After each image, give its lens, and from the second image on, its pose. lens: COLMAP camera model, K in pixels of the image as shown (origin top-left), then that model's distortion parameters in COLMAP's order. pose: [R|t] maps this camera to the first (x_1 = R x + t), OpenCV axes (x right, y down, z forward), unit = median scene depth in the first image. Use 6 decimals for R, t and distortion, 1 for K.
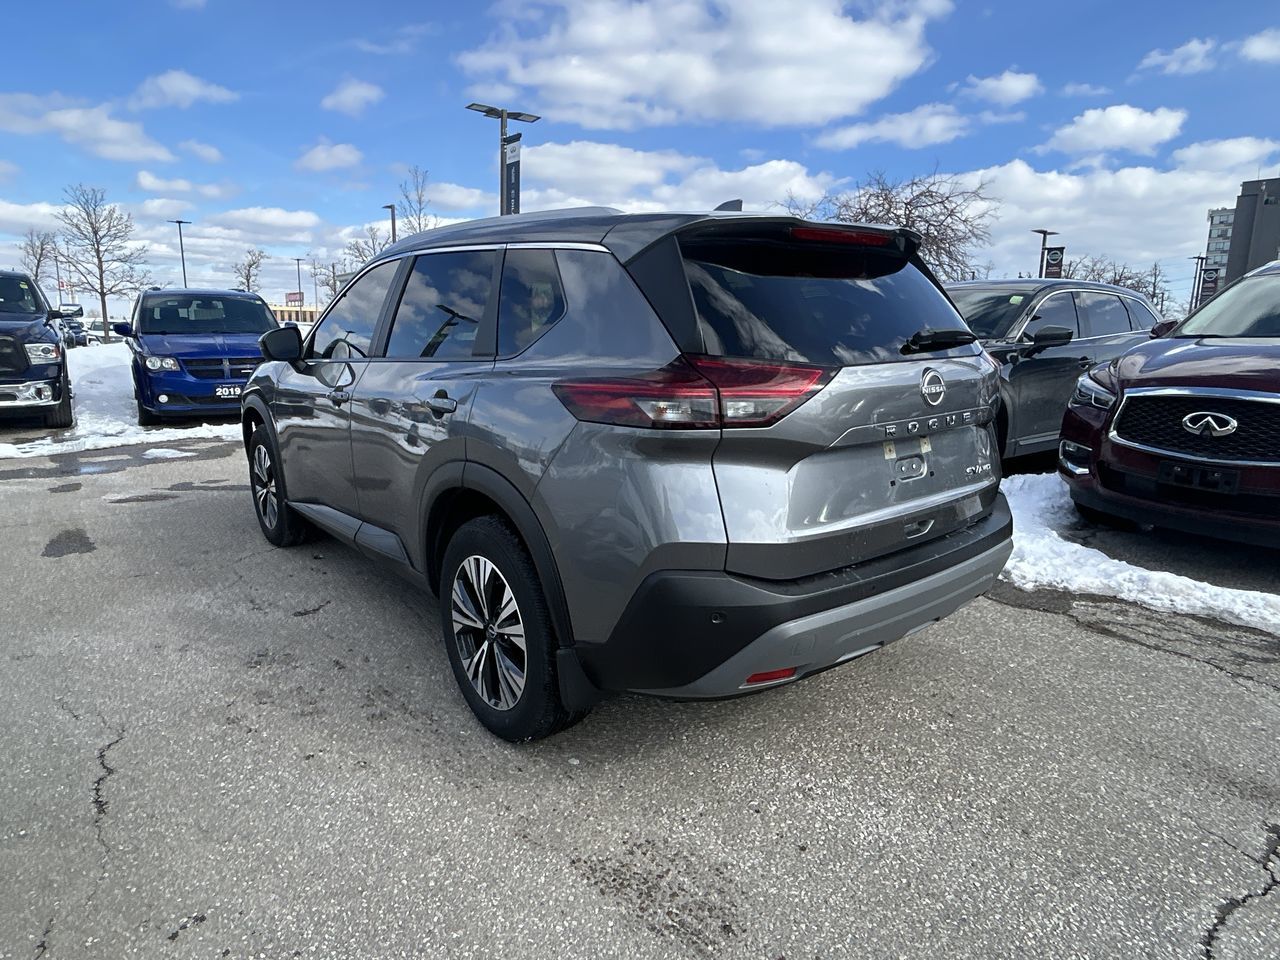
lens RADIAL K [[779.7, 0, 641.7], [0, 779.7, 477.6], [0, 0, 1]] dist [-0.018850, 0.015127]
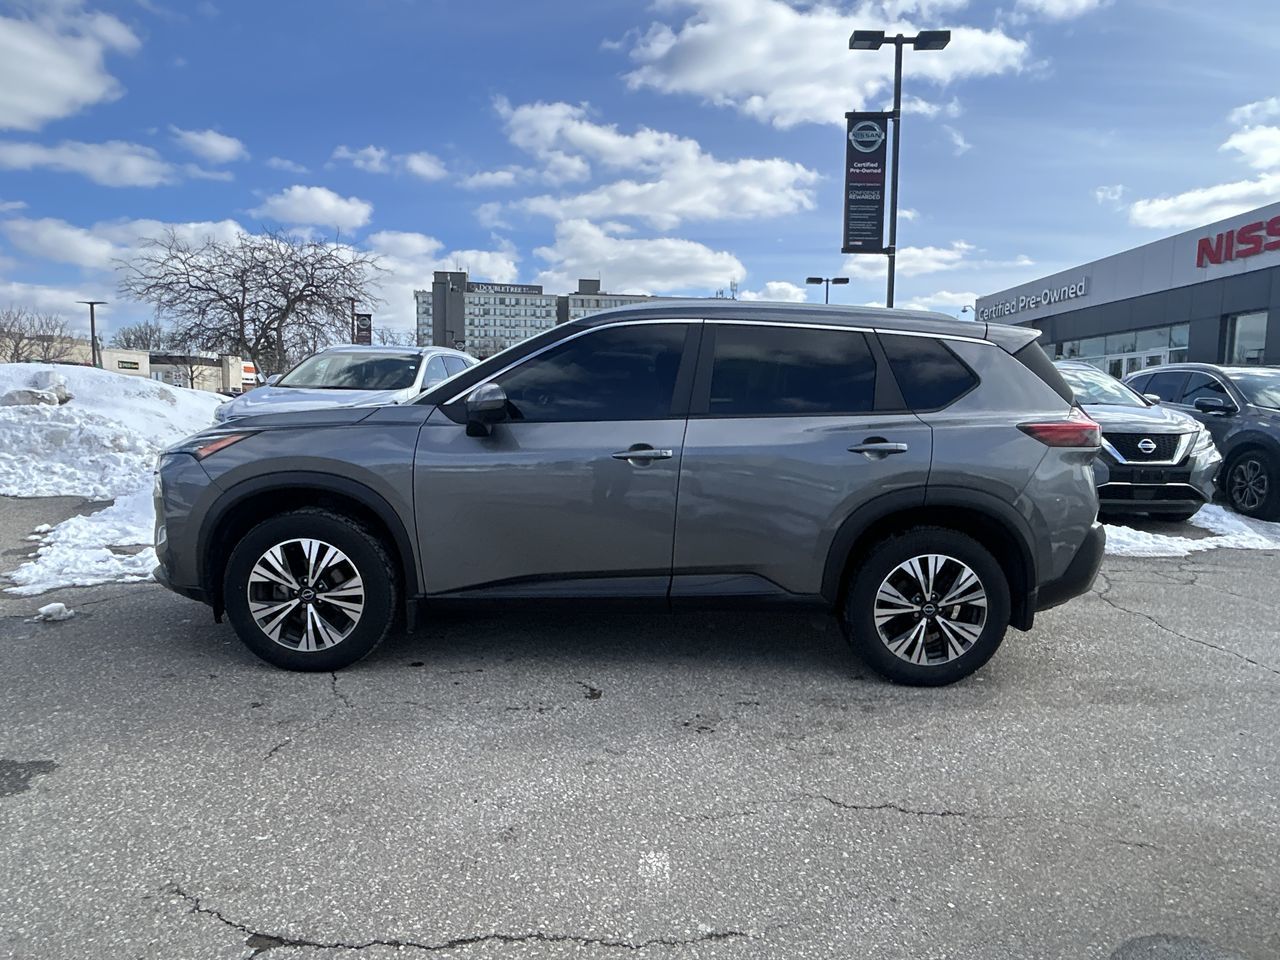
lens RADIAL K [[779.7, 0, 642.5], [0, 779.7, 487.9], [0, 0, 1]] dist [-0.018850, 0.015127]
pose [[0.612024, -0.088899, 0.785826, -1.003867], [0.135472, 0.990759, 0.006574, -0.058898], [-0.779149, 0.102434, 0.618412, 0.339335]]
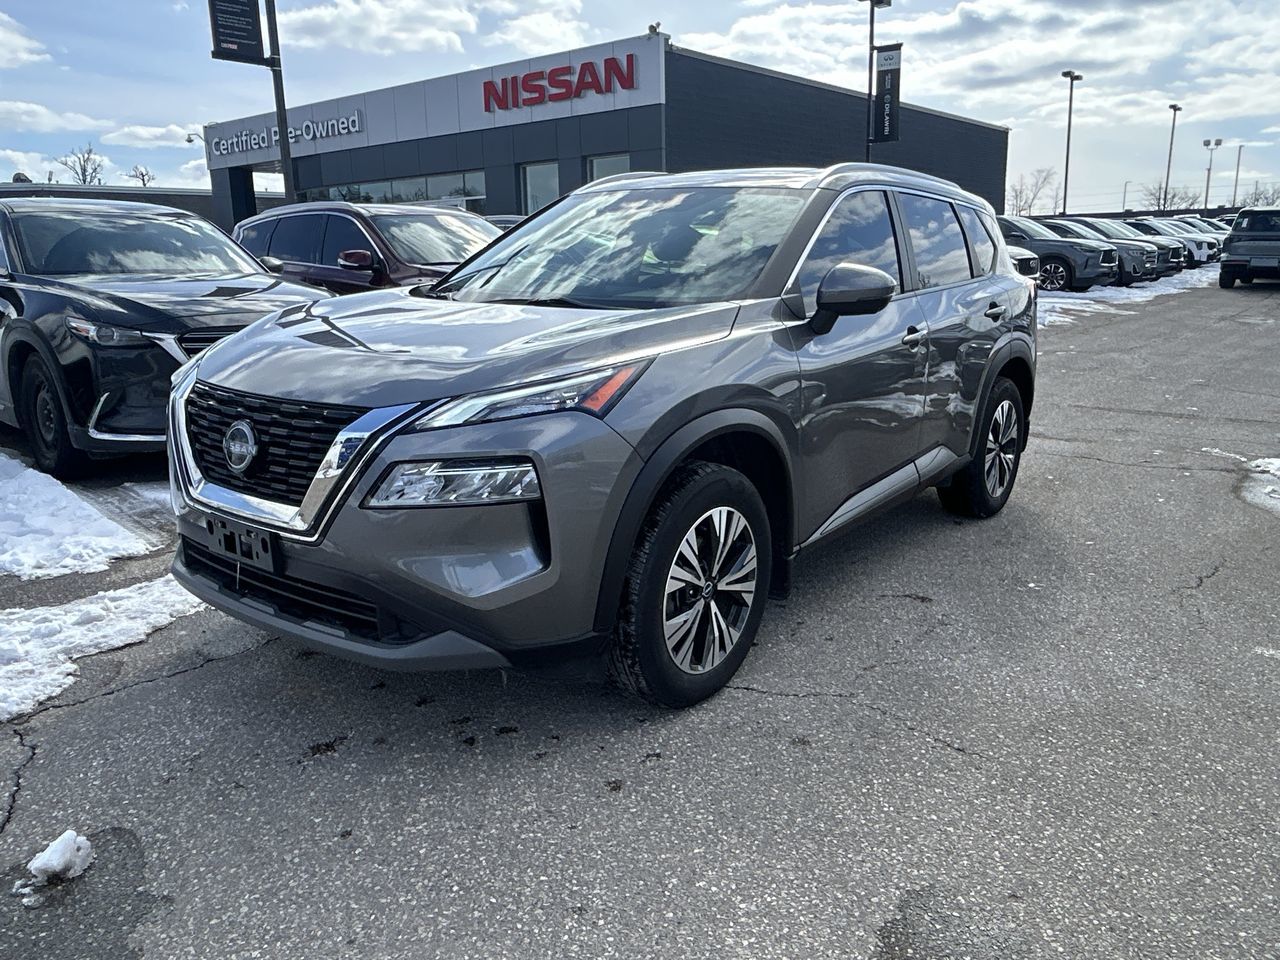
lens RADIAL K [[967.5, 0, 637.0], [0, 967.5, 485.2], [0, 0, 1]] dist [-0.000962, -0.009280]
pose [[-0.242160, -0.230499, 0.942459, -1.222712], [0.193793, 0.940306, 0.279766, -0.275518], [-0.950686, 0.250390, -0.183035, 1.339046]]
